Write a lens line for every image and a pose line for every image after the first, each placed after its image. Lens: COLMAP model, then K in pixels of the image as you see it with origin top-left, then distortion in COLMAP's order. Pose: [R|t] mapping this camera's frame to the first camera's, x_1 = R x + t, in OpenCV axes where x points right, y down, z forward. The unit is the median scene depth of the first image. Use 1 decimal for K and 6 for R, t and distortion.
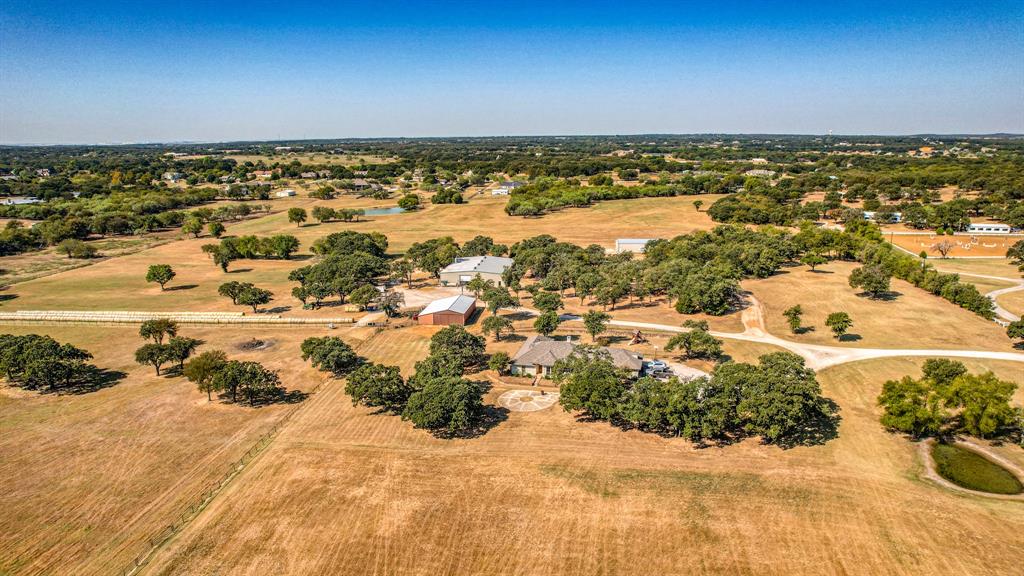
lens RADIAL K [[653.4, 0, 516.0], [0, 653.4, 290.7], [0, 0, 1]] dist [-0.048839, 0.013683]
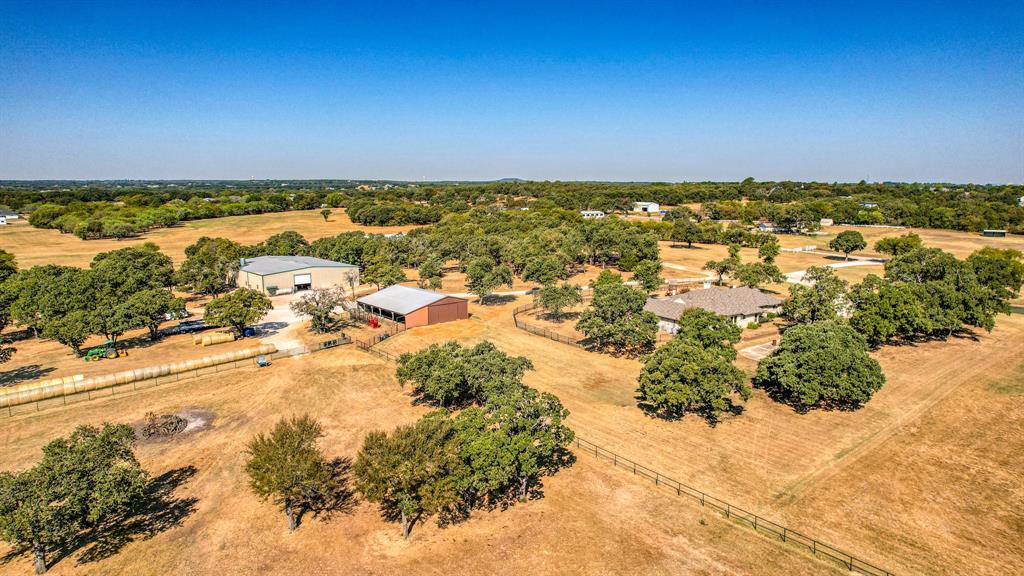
lens RADIAL K [[653.4, 0, 510.4], [0, 653.4, 287.9], [0, 0, 1]] dist [-0.048839, 0.013683]
pose [[0.666353, -0.115961, 0.736564, -0.620909], [0.174745, 0.984609, -0.003076, 0.041979], [-0.724871, 0.130760, 0.676361, 0.635519]]
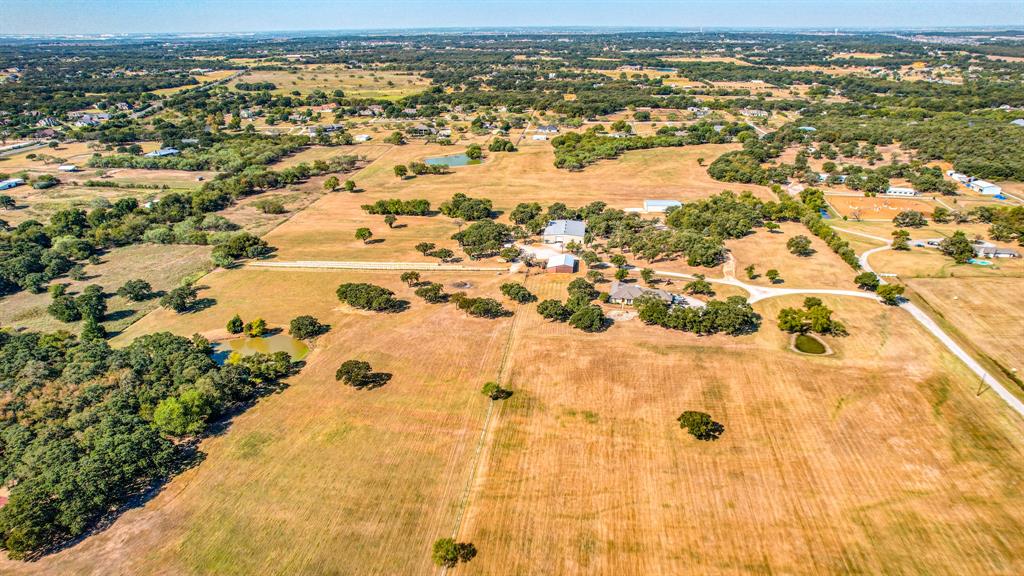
lens RADIAL K [[653.4, 0, 514.0], [0, 653.4, 288.6], [0, 0, 1]] dist [-0.048839, 0.013683]
pose [[0.999990, -0.002339, 0.003743, -0.302503], [0.001741, 0.988312, 0.152438, -0.220412], [-0.004056, -0.152430, 0.988306, -0.989034]]
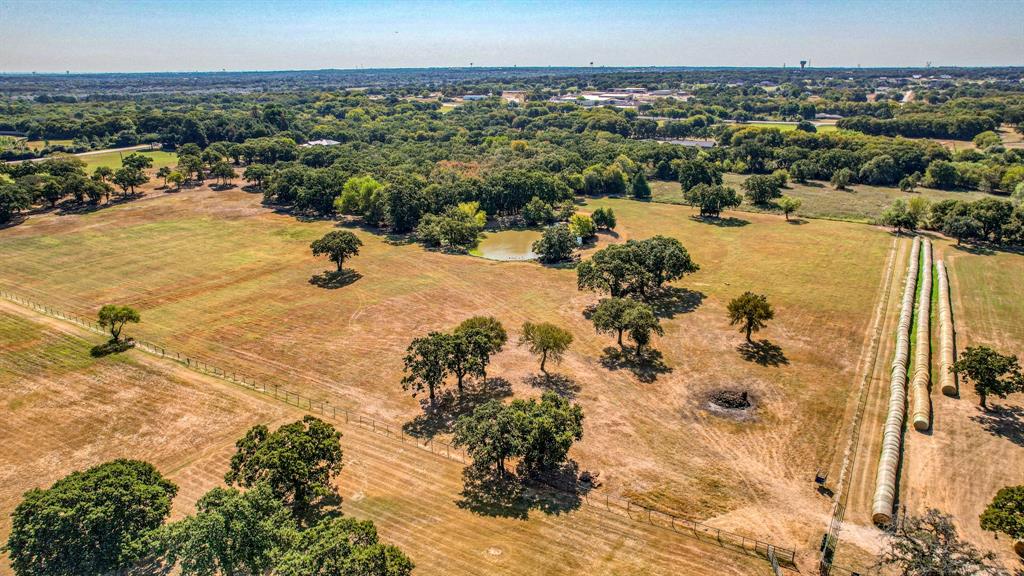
lens RADIAL K [[653.4, 0, 516.5], [0, 653.4, 287.0], [0, 0, 1]] dist [-0.048839, 0.013683]
pose [[-0.412961, 0.291112, -0.862970, 0.102734], [-0.205646, 0.893263, 0.399740, -0.194128], [0.887228, 0.342543, -0.309017, 1.115687]]
